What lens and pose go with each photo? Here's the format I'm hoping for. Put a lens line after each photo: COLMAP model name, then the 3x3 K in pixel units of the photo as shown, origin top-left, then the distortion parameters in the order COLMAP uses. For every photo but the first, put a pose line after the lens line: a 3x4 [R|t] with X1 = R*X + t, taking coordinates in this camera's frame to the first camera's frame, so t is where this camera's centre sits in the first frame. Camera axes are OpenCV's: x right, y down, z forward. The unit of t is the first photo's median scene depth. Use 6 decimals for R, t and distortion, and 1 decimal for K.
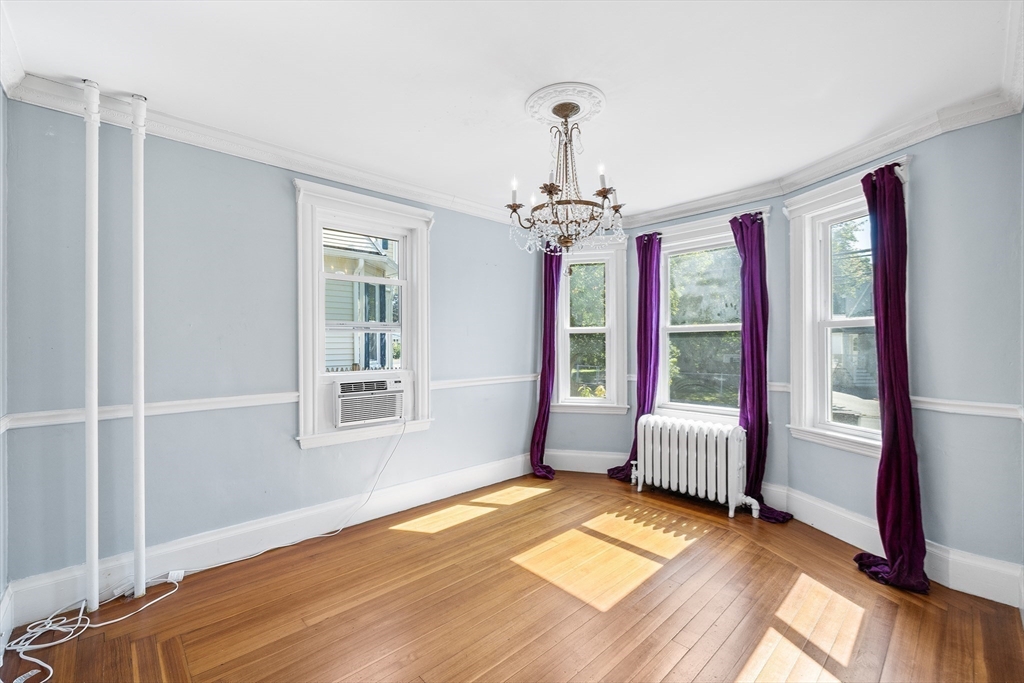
lens RADIAL K [[434.9, 0, 510.9], [0, 434.9, 343.4], [0, 0, 1]] dist [0.000952, 0.000438]
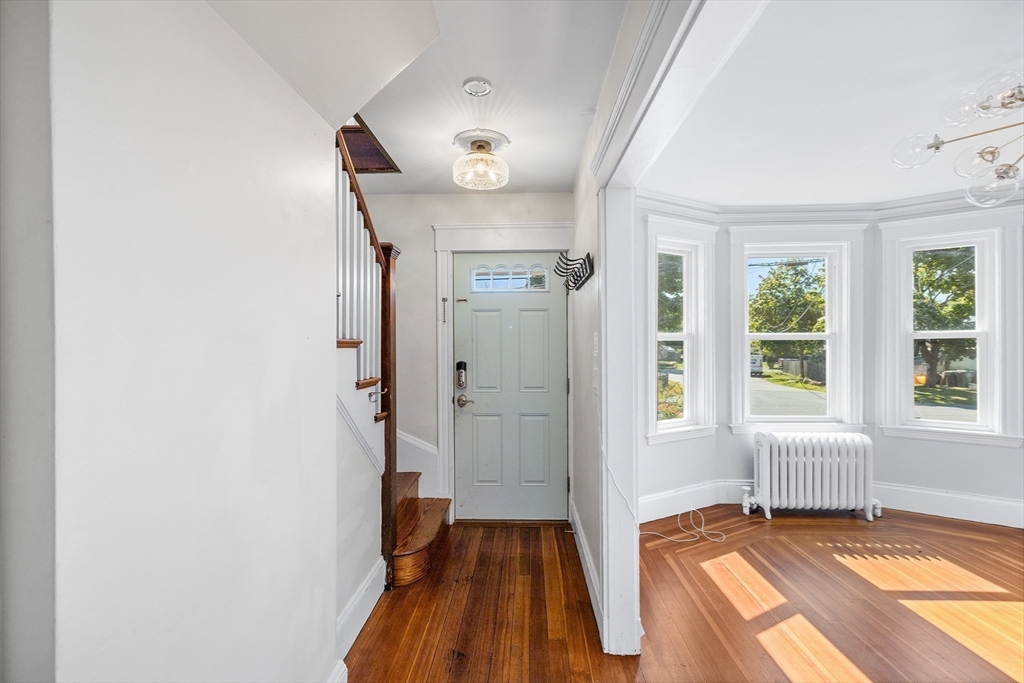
lens RADIAL K [[434.9, 0, 513.2], [0, 434.9, 346.4], [0, 0, 1]] dist [0.000952, 0.000438]
pose [[0.703361, -0.000670, 0.710833, -0.909680], [-0.005498, 0.999965, 0.006383, -0.012627], [-0.710812, -0.008397, 0.703332, 1.001546]]
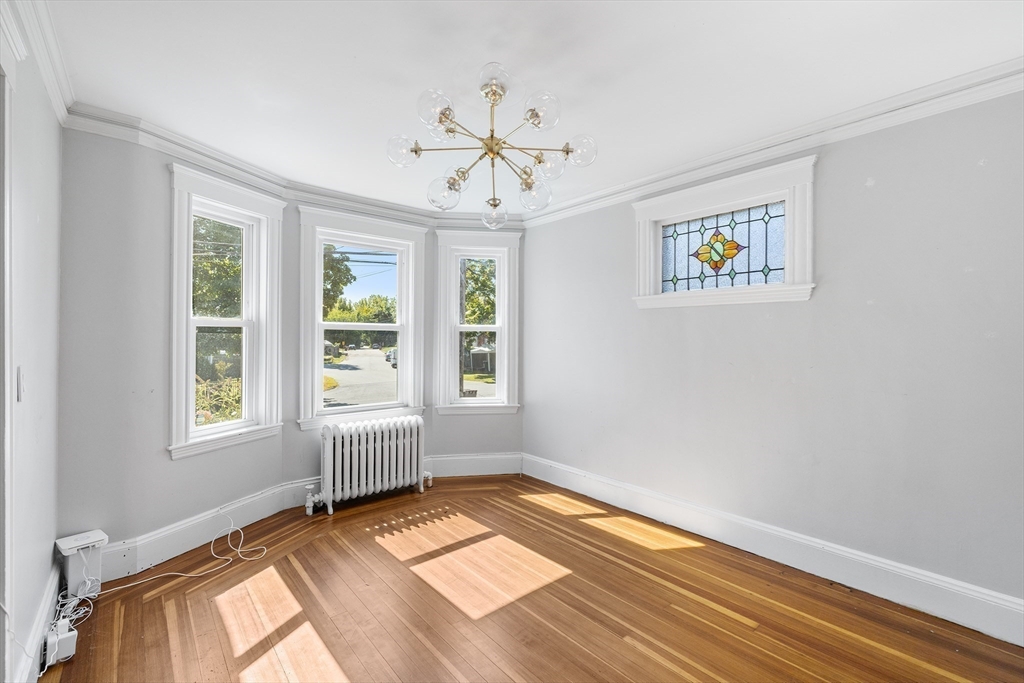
lens RADIAL K [[434.9, 0, 515.5], [0, 434.9, 339.5], [0, 0, 1]] dist [0.000952, 0.000438]
pose [[0.040164, 0.003199, 0.999188, -0.705828], [-0.017559, 0.999843, -0.002495, -0.003836], [-0.999039, -0.017444, 0.040214, 0.815914]]
